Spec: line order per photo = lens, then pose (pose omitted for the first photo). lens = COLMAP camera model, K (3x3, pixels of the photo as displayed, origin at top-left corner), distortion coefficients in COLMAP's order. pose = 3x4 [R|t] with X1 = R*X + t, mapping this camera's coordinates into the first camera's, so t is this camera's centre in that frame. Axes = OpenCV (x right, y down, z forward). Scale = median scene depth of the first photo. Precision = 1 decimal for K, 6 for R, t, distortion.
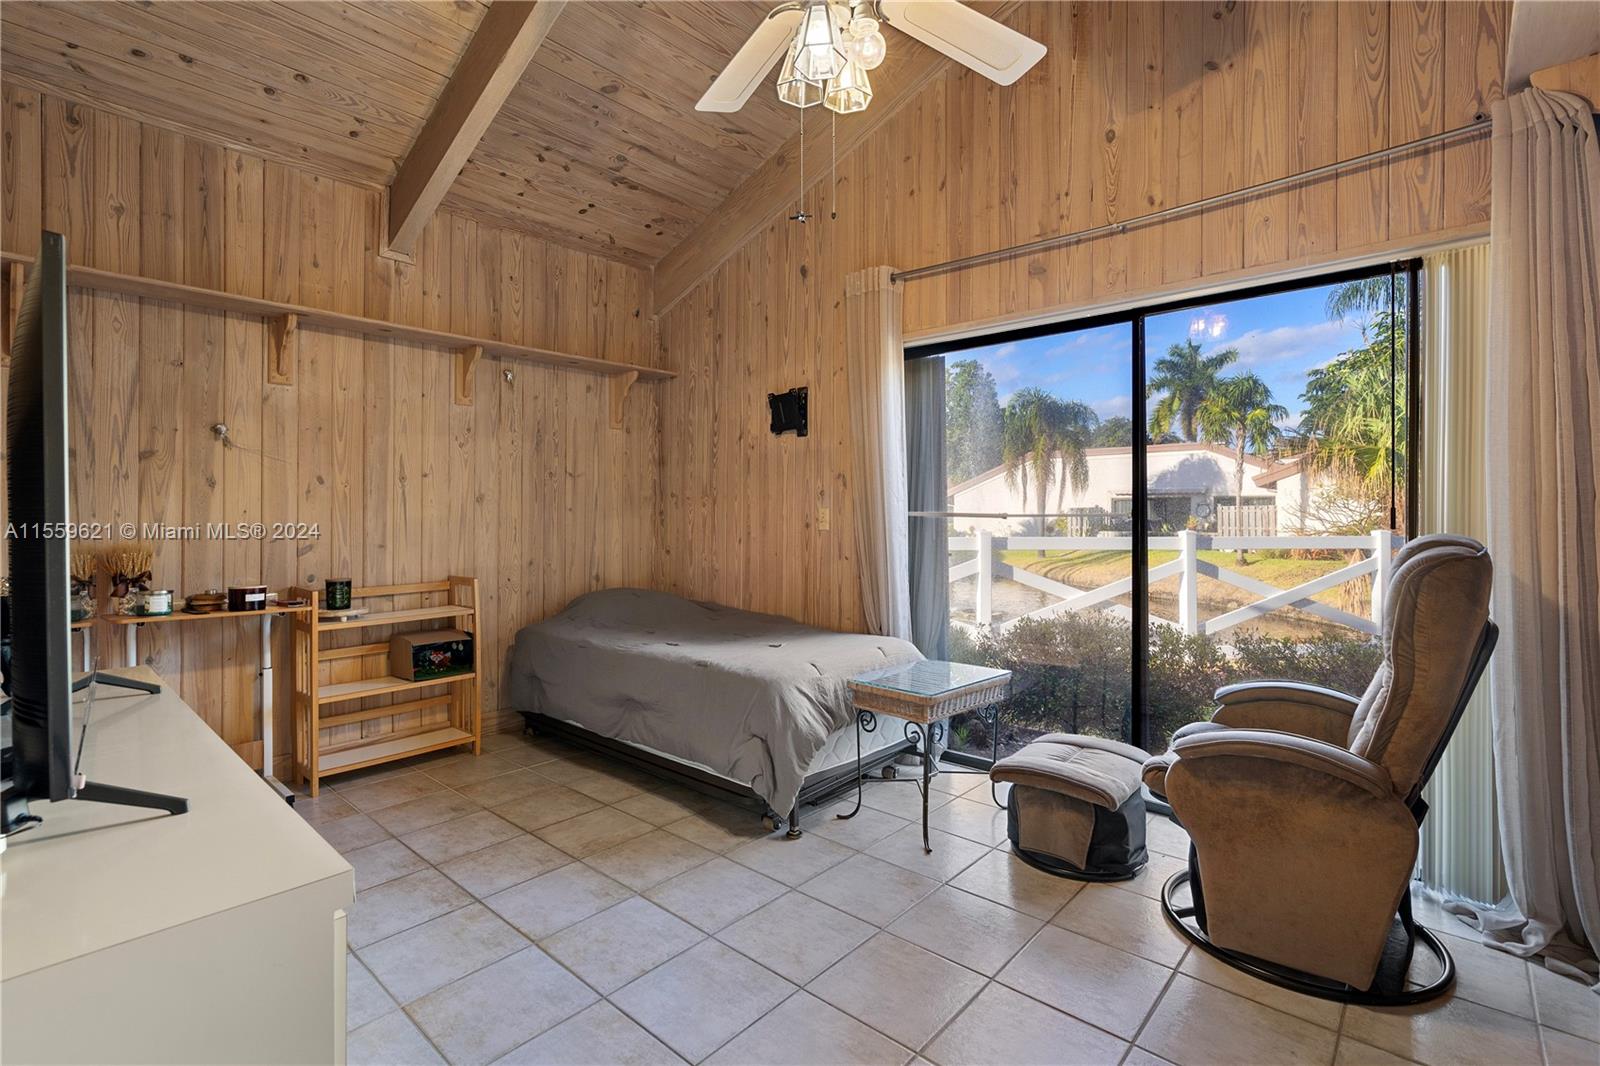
lens RADIAL K [[729.0, 0, 804.9], [0, 729.0, 541.0], [0, 0, 1]] dist [-0.002117, 0.001271]
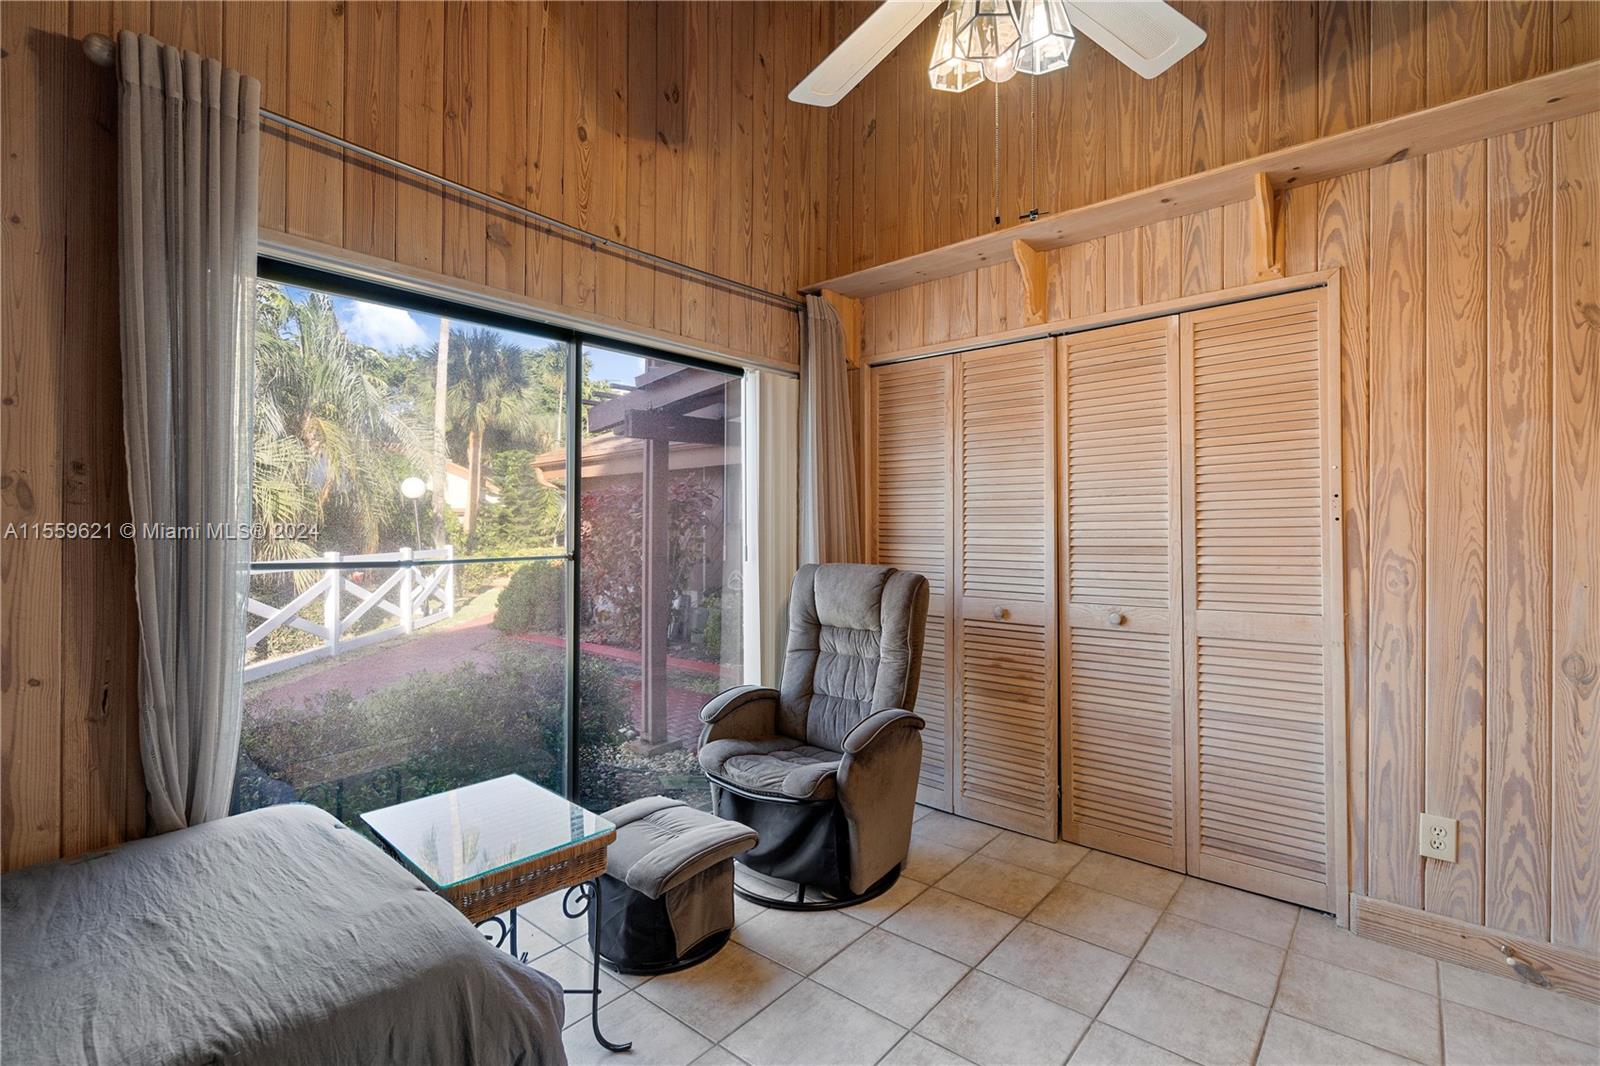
lens RADIAL K [[729.0, 0, 804.9], [0, 729.0, 541.0], [0, 0, 1]] dist [-0.002117, 0.001271]
pose [[-0.014727, -0.013550, 0.999800, -0.486035], [0.040852, 0.999065, 0.014142, -0.058283], [-0.999057, 0.041052, -0.014160, 0.761077]]
